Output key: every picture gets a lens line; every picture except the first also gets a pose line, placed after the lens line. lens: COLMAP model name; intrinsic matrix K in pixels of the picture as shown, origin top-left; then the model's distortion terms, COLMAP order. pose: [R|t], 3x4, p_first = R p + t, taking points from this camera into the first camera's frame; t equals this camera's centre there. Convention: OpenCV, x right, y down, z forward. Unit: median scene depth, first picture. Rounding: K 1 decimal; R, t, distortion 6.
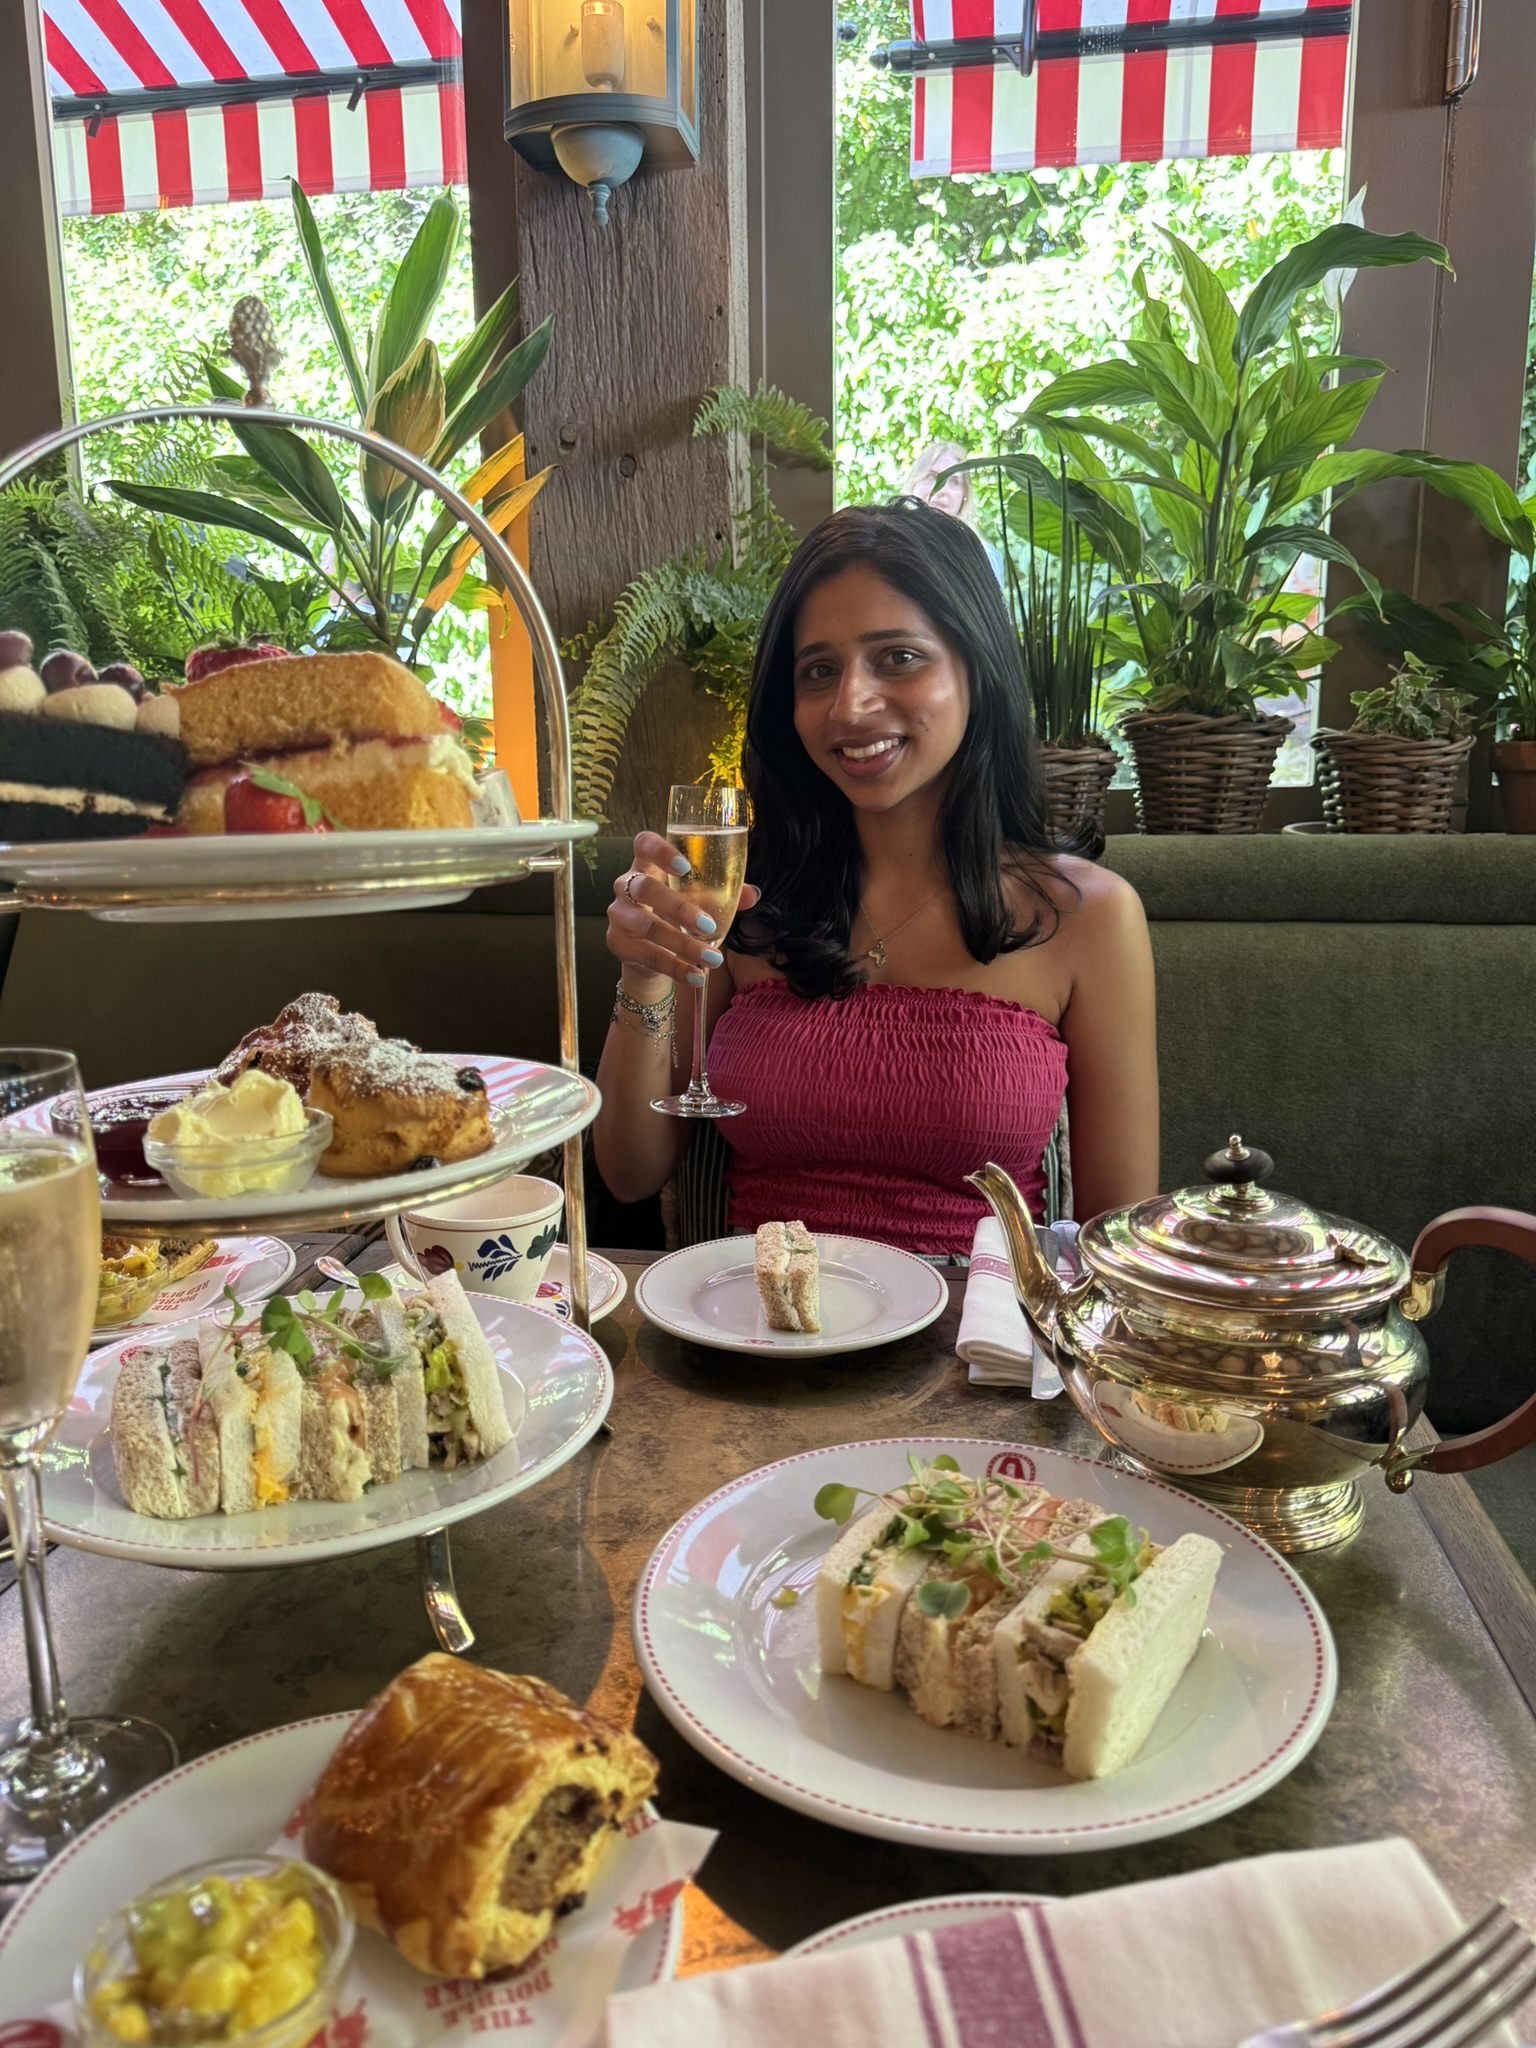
lens RADIAL K [[1489.2, 0, 785.5], [0, 1489.2, 1037.2], [0, 0, 1]] dist [0.065440, -0.082837]
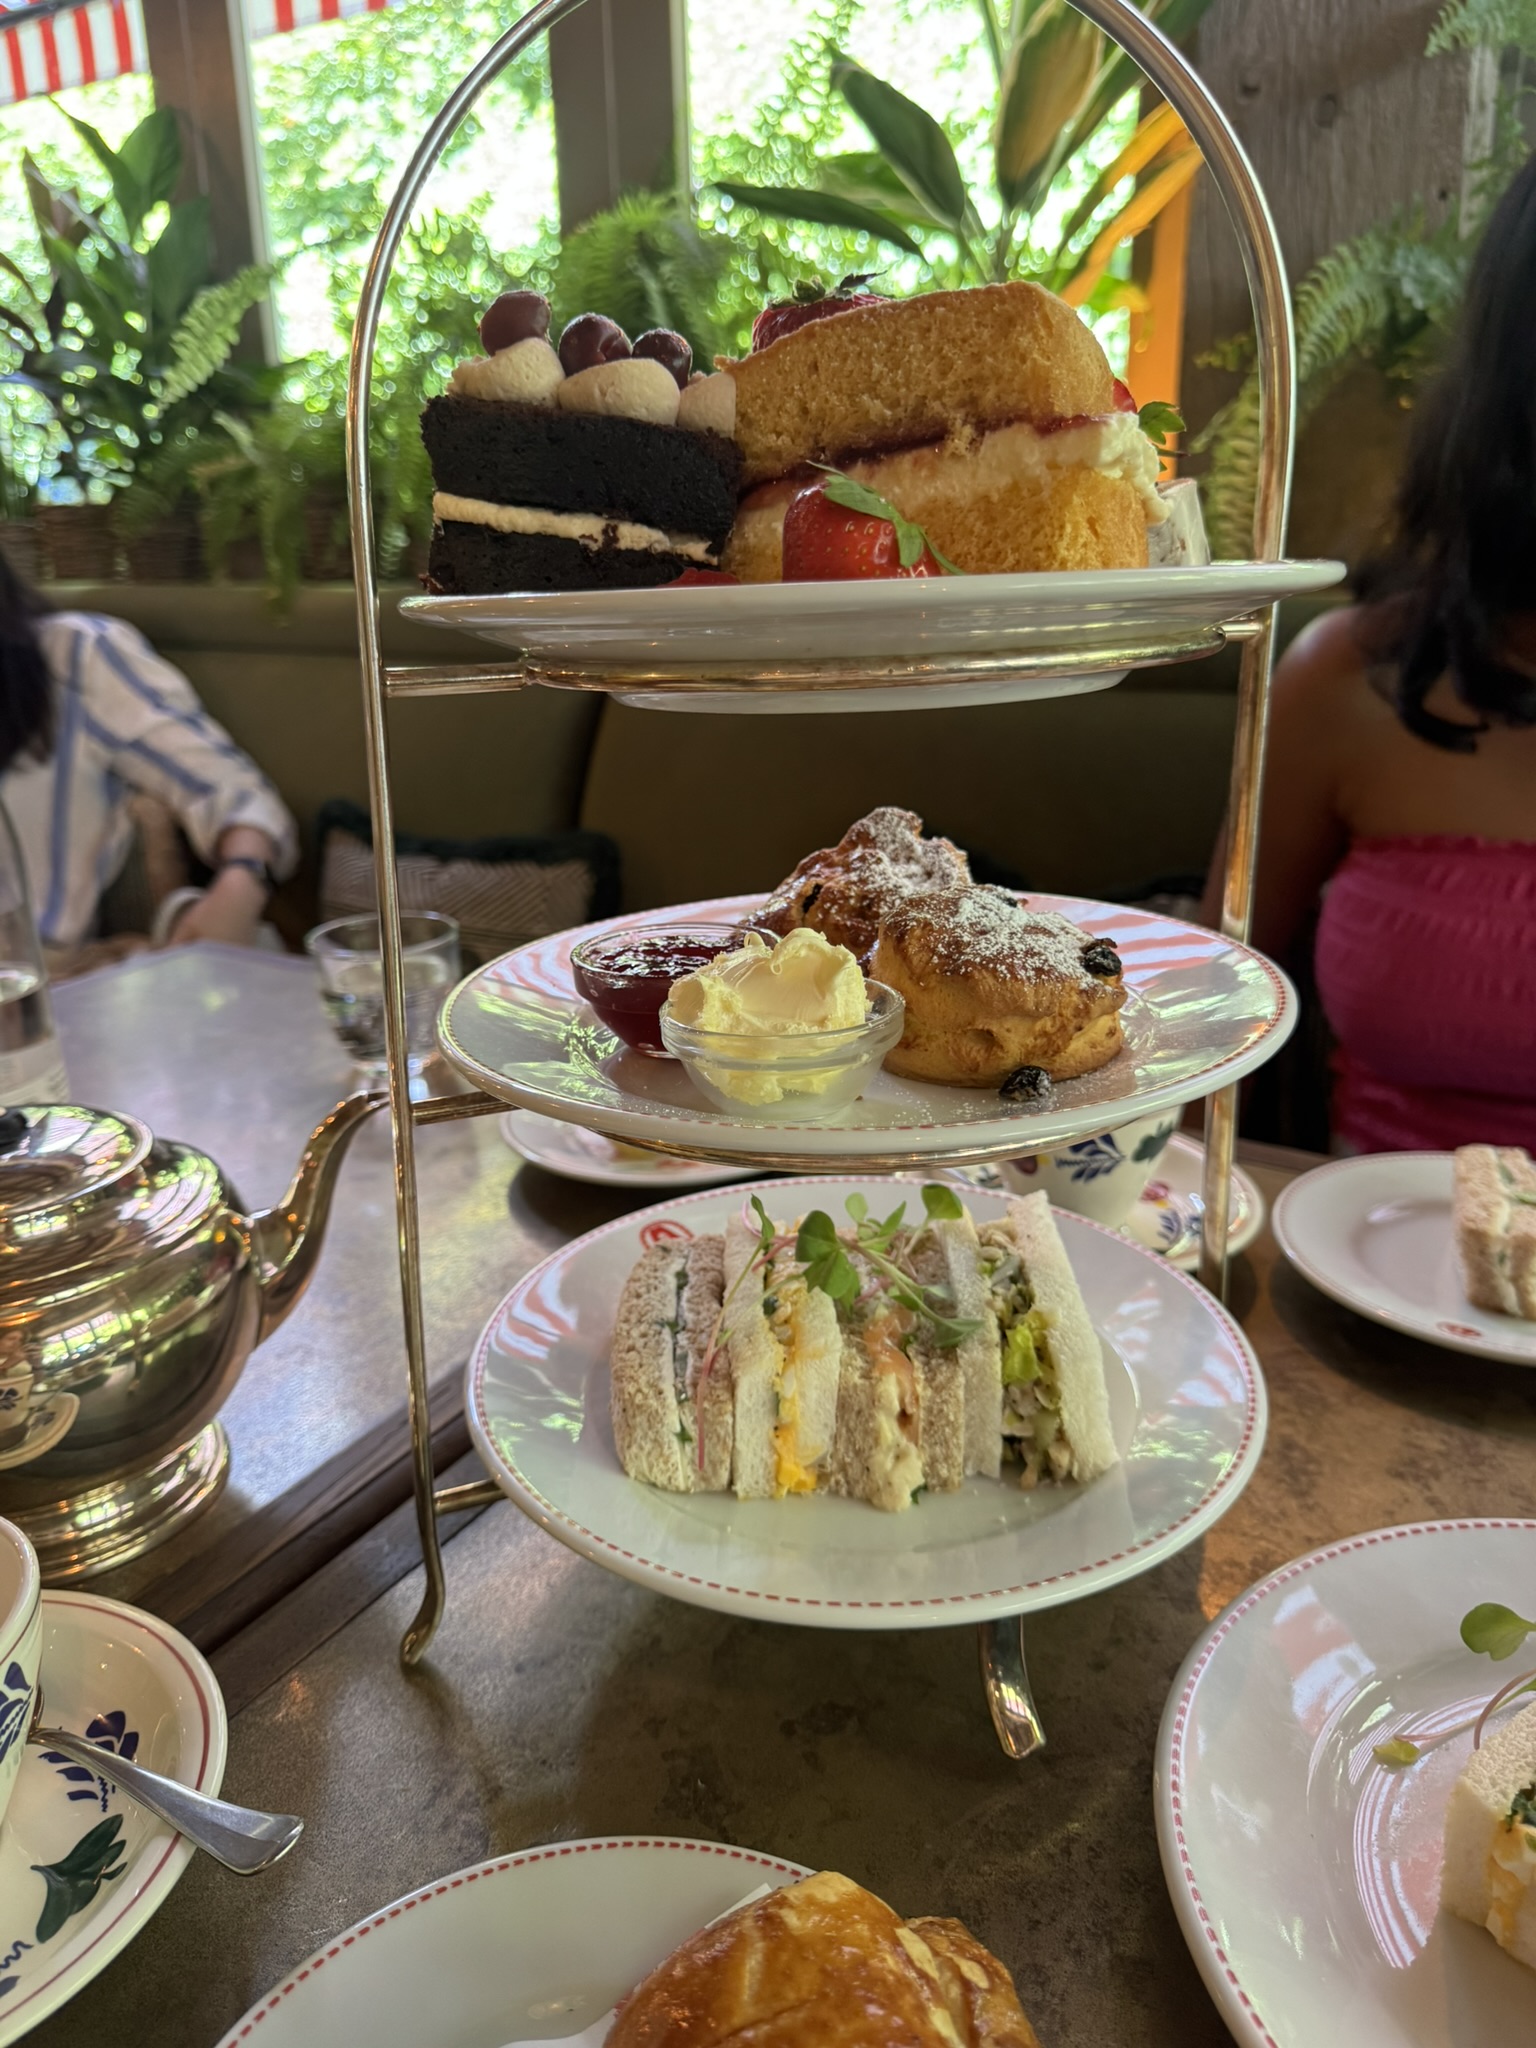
lens RADIAL K [[1489.2, 0, 751.4], [0, 1489.2, 987.0], [0, 0, 1]] dist [0.065440, -0.082837]
pose [[0.921006, 0.103077, -0.375663, -0.103112], [-0.057812, 0.989845, 0.129864, -0.036710], [0.385234, -0.097888, 0.917612, 0.320139]]
